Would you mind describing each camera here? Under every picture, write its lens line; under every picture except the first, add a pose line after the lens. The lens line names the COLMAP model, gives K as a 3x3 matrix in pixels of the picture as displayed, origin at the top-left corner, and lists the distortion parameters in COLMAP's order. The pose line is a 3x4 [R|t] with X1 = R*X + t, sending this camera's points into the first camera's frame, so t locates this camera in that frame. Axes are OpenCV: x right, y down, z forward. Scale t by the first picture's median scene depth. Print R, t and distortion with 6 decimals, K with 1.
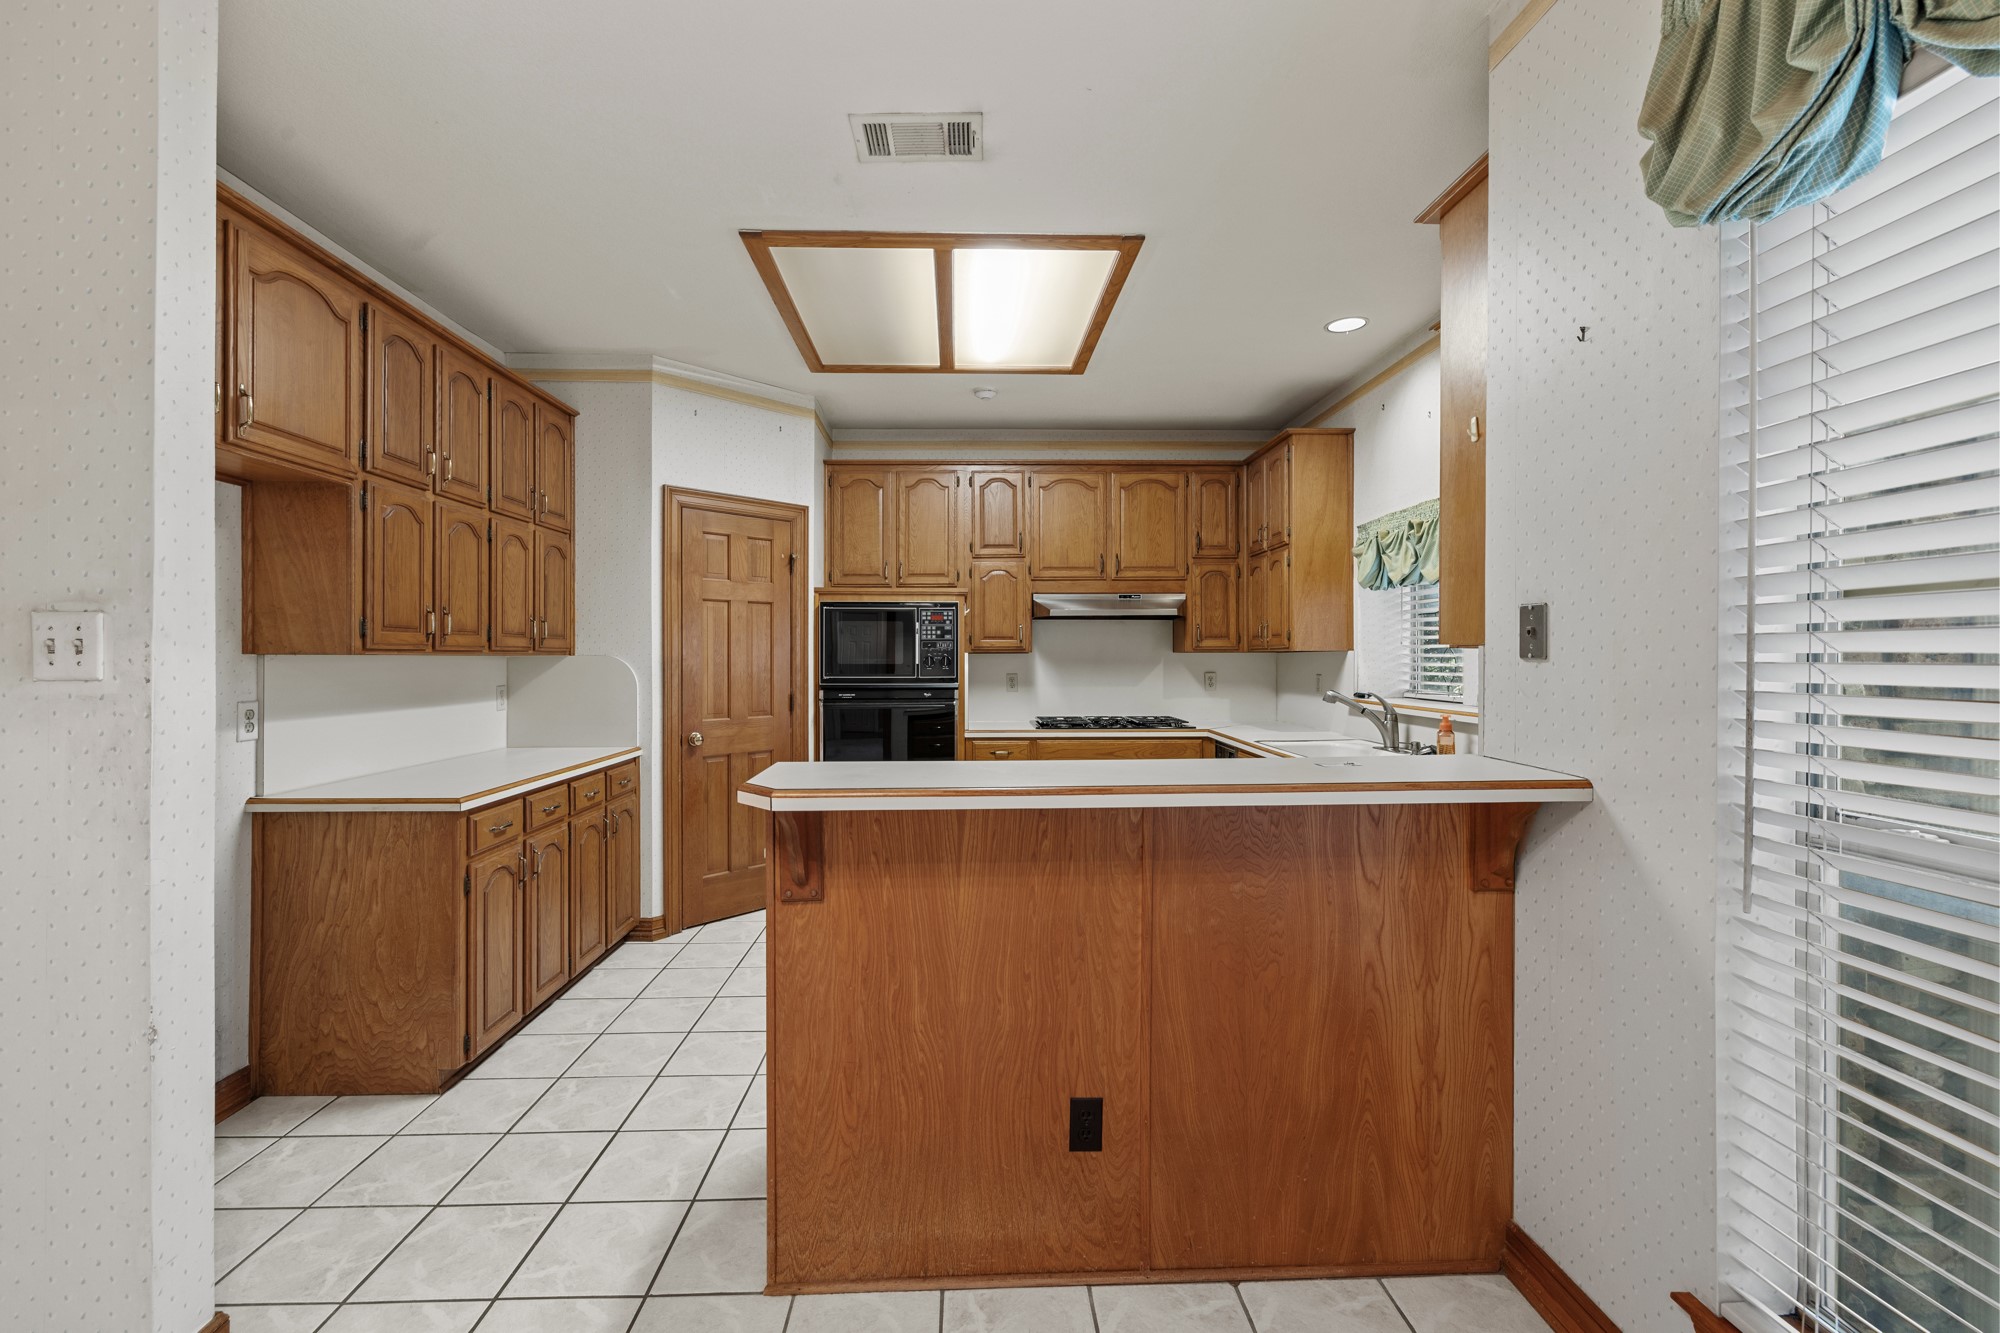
lens RADIAL K [[839.0, 0, 987.1], [0, 839.0, 662.6], [0, 0, 1]] dist [0.000314, 0.000456]
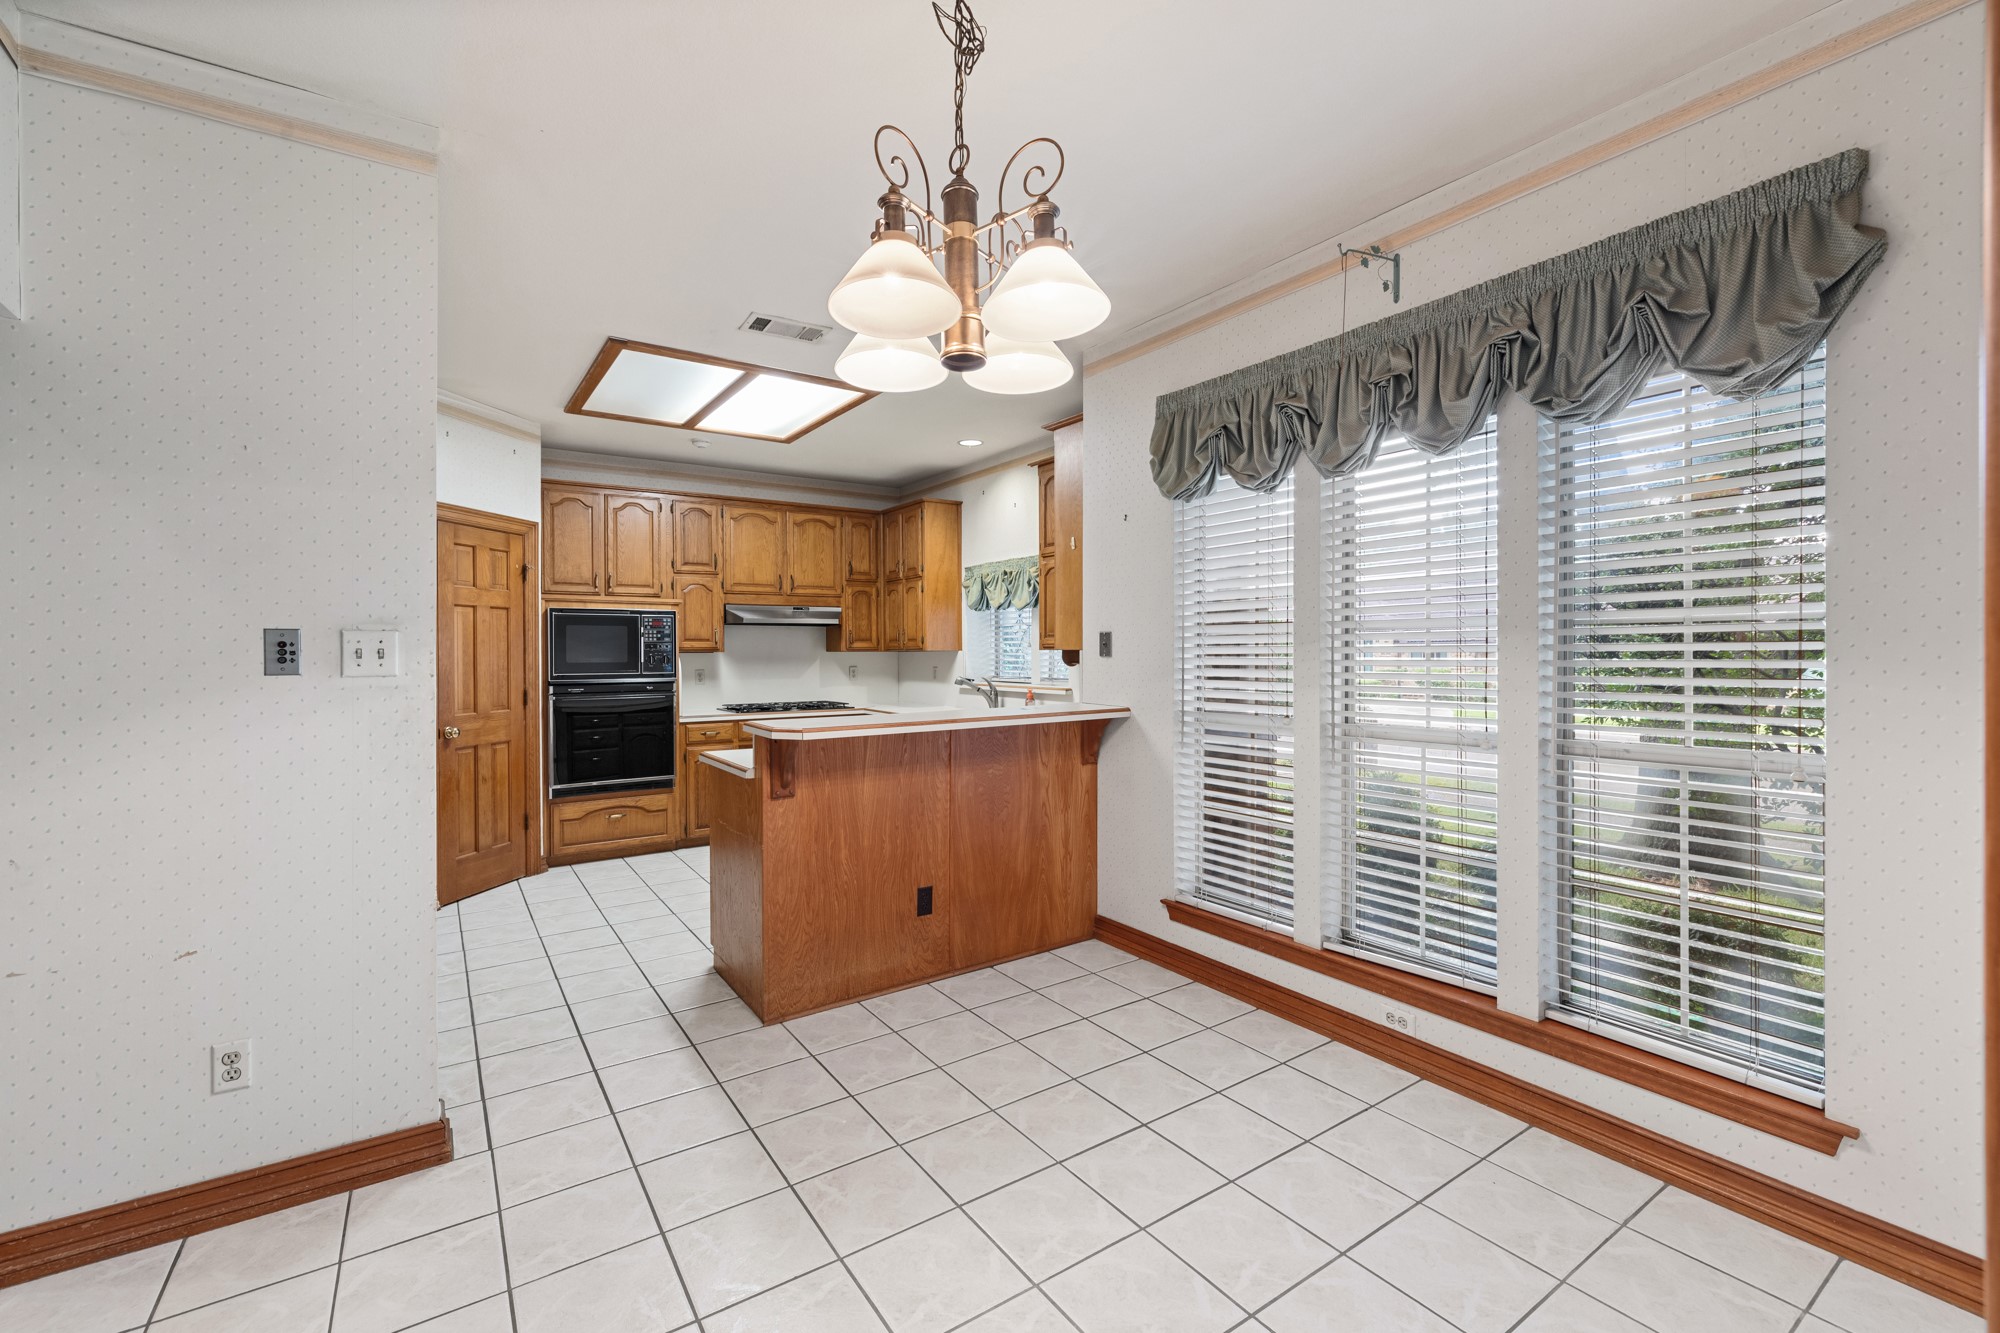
lens RADIAL K [[839.0, 0, 991.1], [0, 839.0, 663.7], [0, 0, 1]] dist [0.000314, 0.000456]
pose [[0.843360, -0.010195, 0.537252, -0.355382], [0.007194, 0.999945, 0.007681, -0.001946], [-0.537300, -0.002613, 0.843387, -0.316652]]
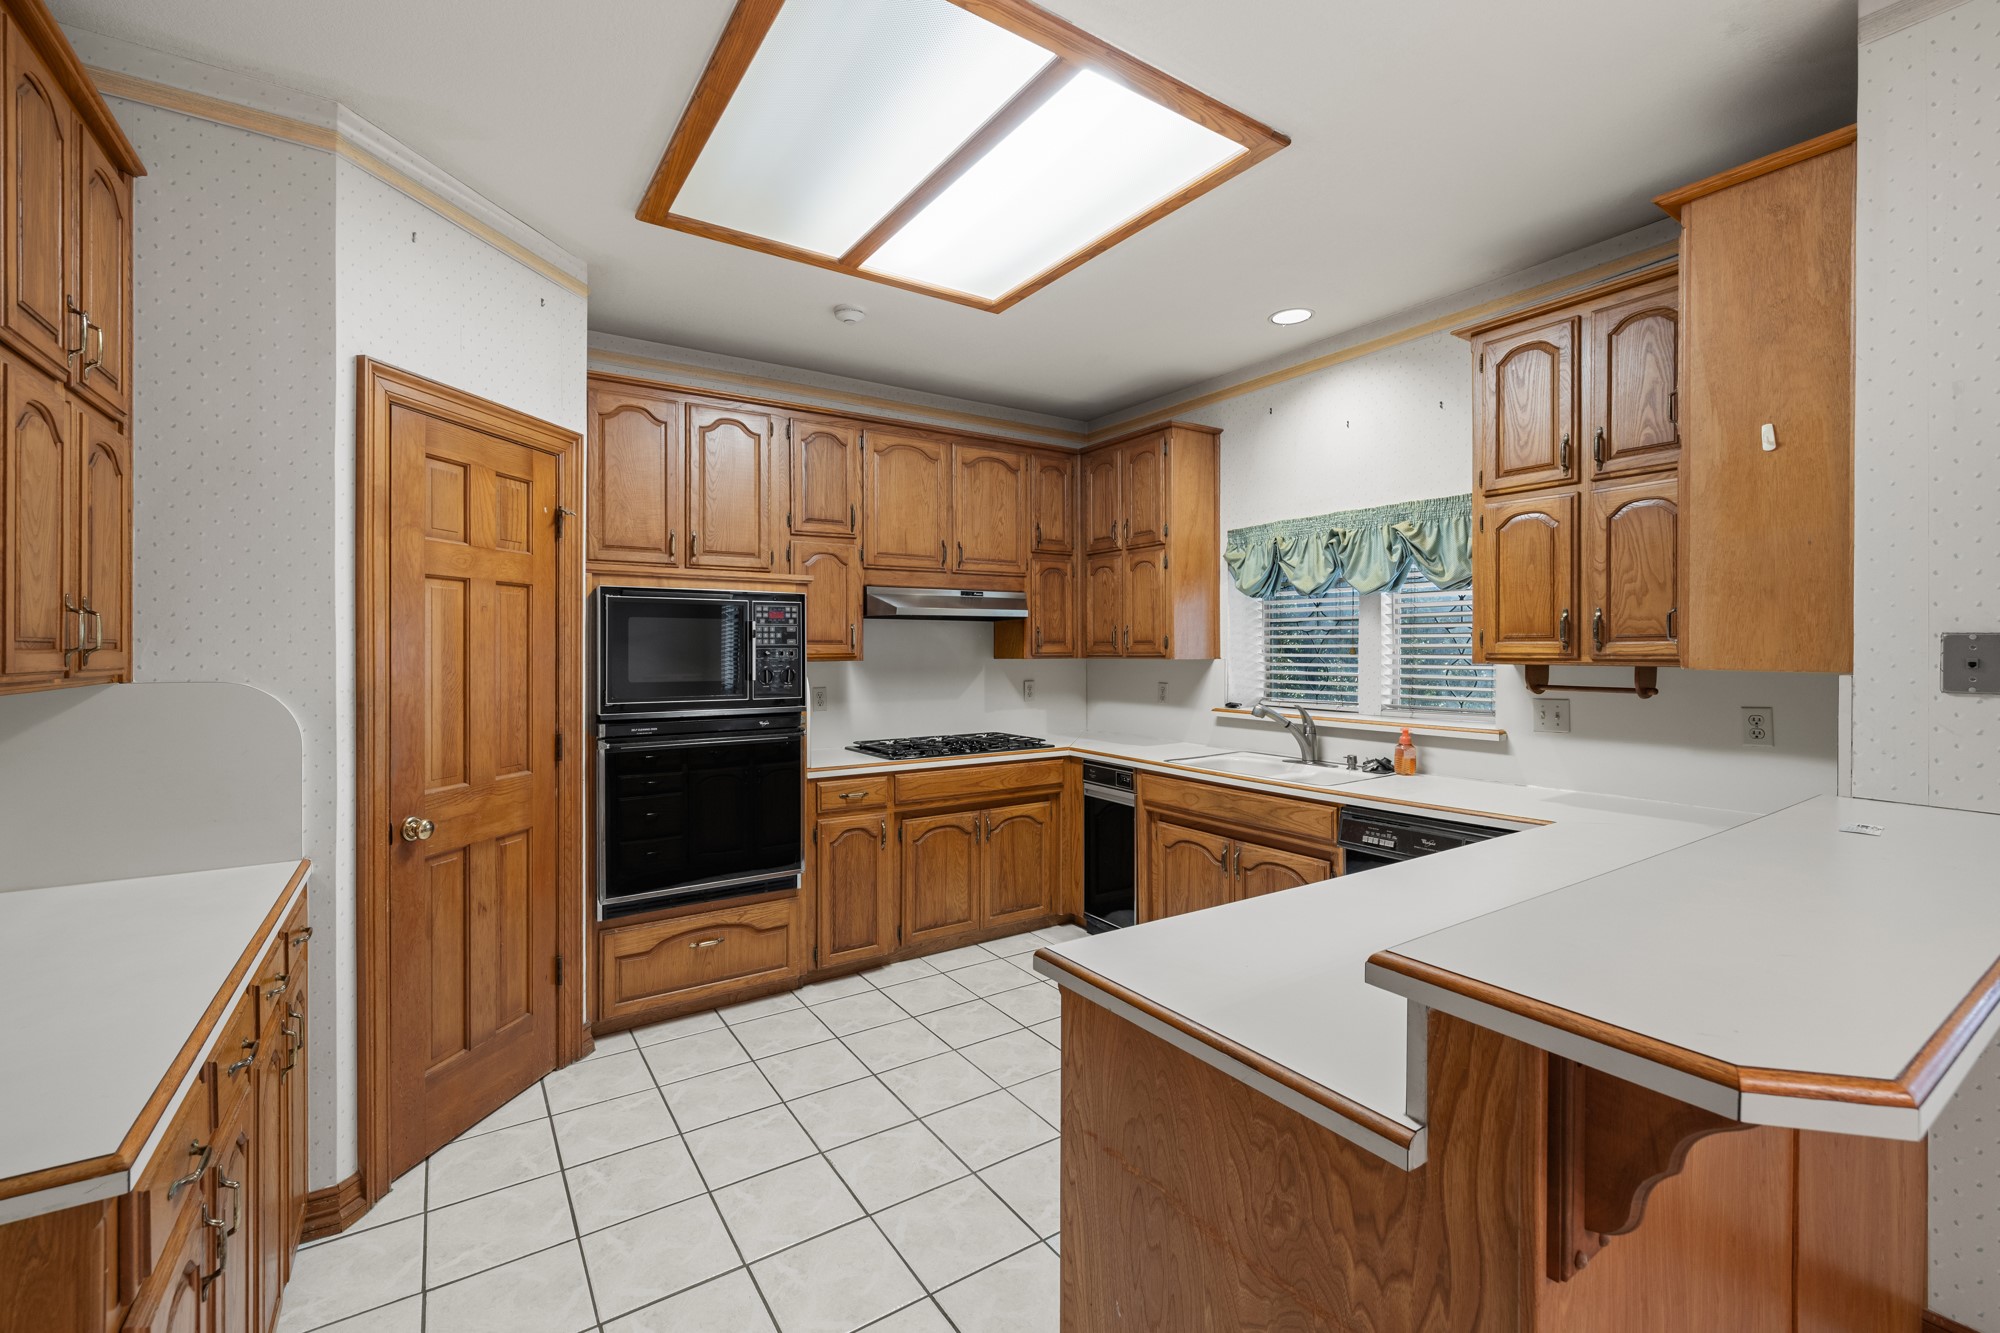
lens RADIAL K [[839.0, 0, 985.7], [0, 839.0, 652.3], [0, 0, 1]] dist [0.000314, 0.000456]
pose [[0.852347, -0.002517, 0.522971, -0.330319], [0.004028, 0.999990, -0.001752, -0.023011], [-0.522962, 0.003600, 0.852349, 0.348836]]
